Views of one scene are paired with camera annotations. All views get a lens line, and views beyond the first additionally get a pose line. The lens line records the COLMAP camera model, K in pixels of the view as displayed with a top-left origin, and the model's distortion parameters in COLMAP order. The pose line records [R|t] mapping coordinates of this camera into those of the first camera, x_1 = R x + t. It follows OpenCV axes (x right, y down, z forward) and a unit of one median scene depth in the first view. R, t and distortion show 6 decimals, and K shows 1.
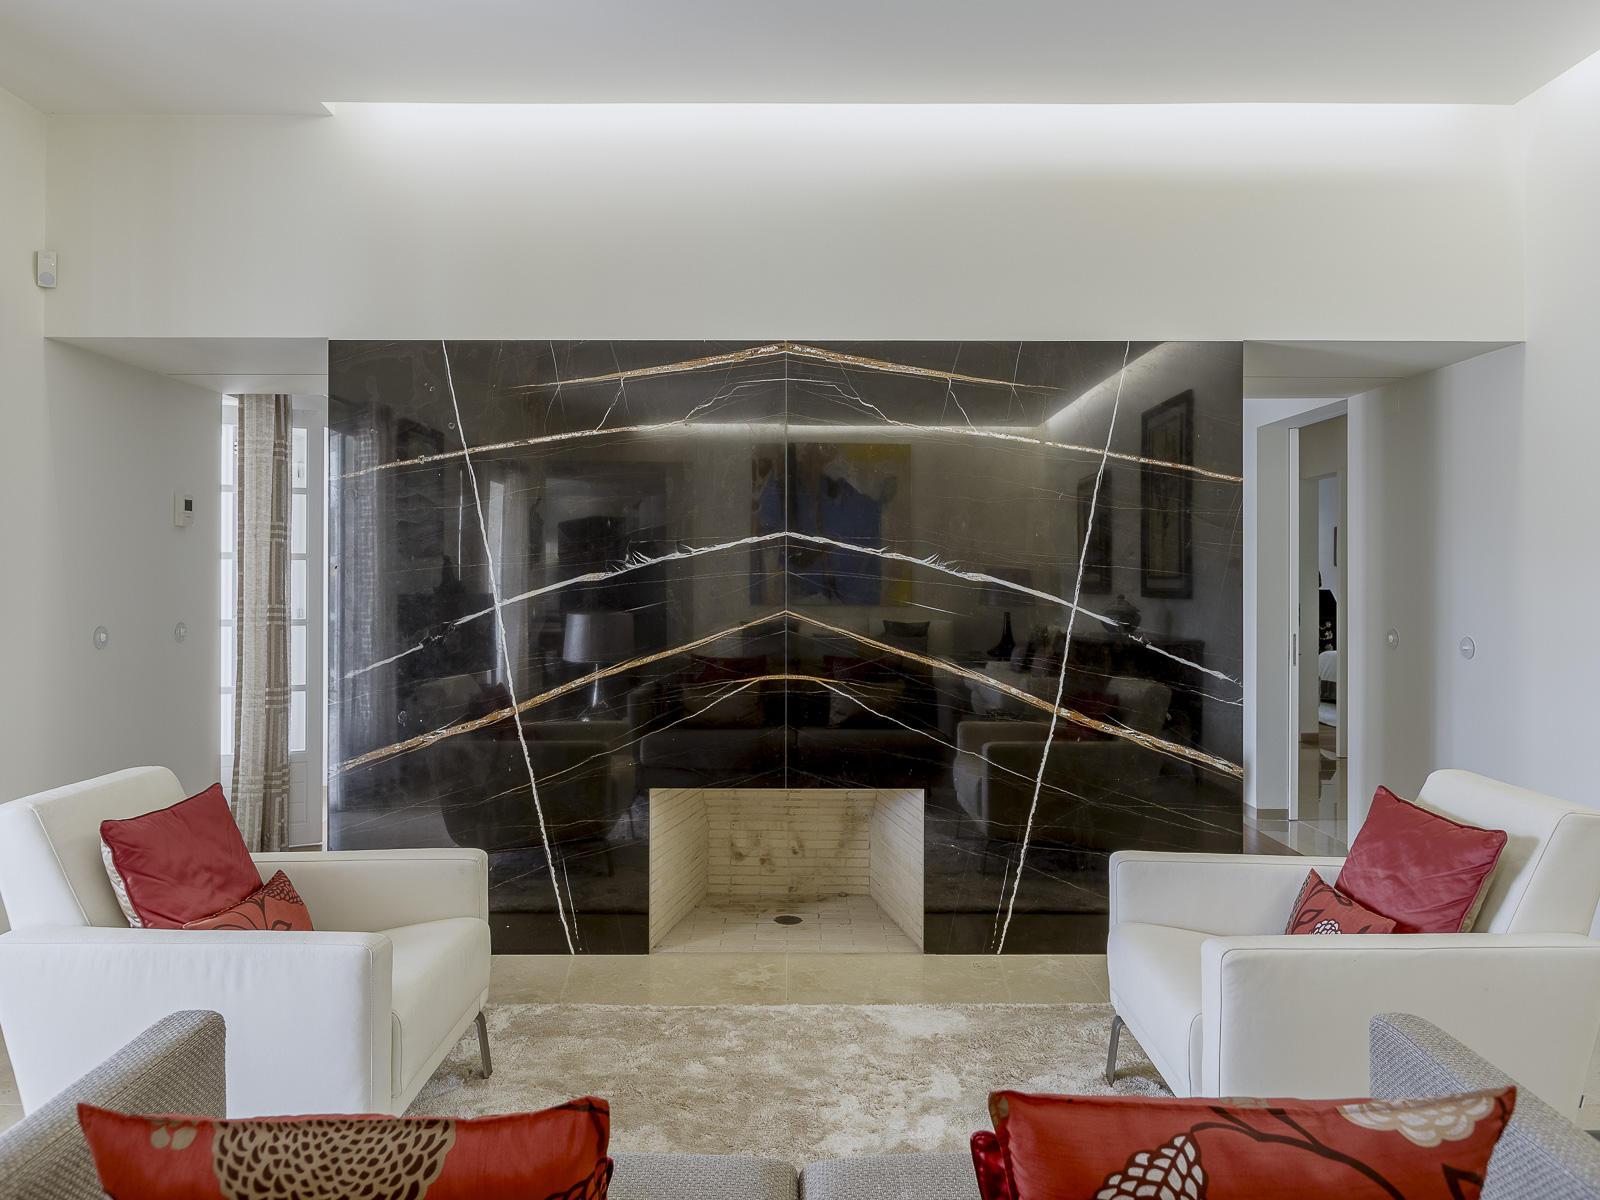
lens RADIAL K [[990.4, 0, 835.6], [0, 990.4, 579.0], [0, 0, 1]] dist [0.007932, 0.000047]
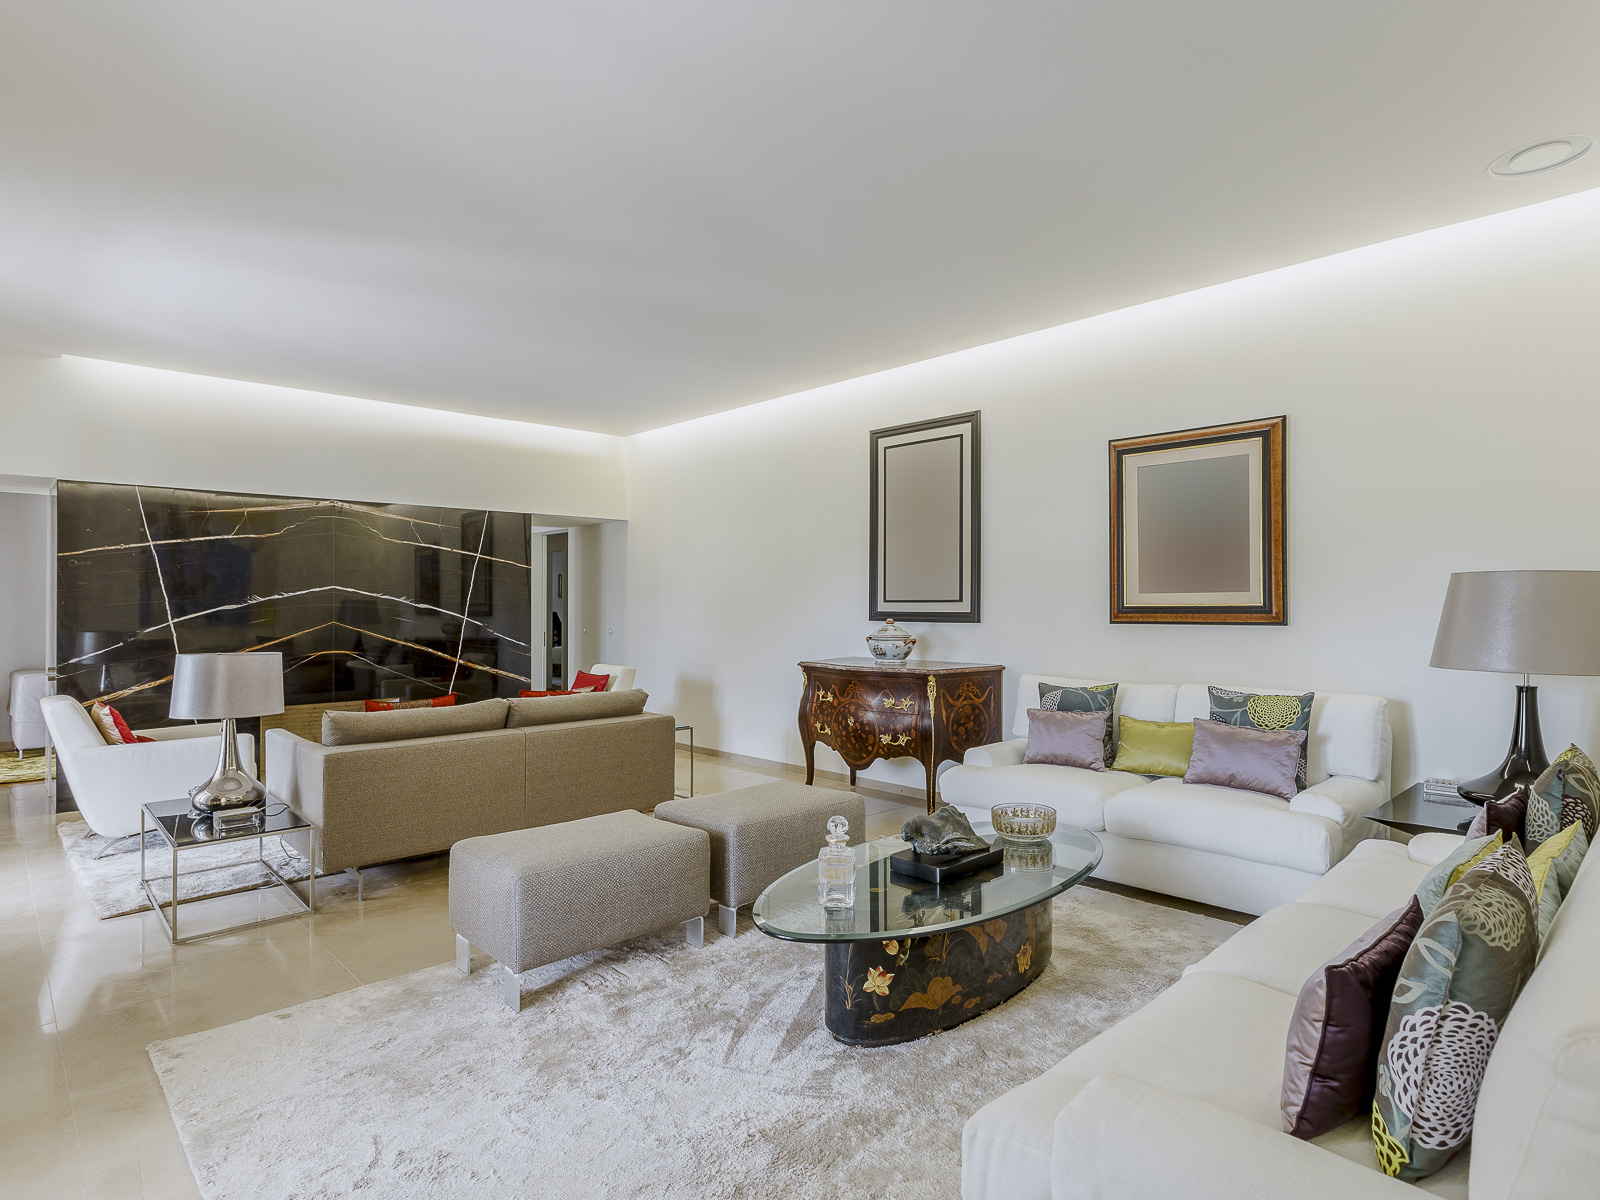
lens RADIAL K [[873.0, 0, 806.9], [0, 873.0, 599.8], [0, 0, 1]] dist [0.019362, -0.000187]
pose [[0.734684, -0.001148, 0.678409, -0.601714], [0.003324, 0.999993, -0.001908, -0.009727], [-0.678402, 0.003657, 0.734682, -1.148424]]
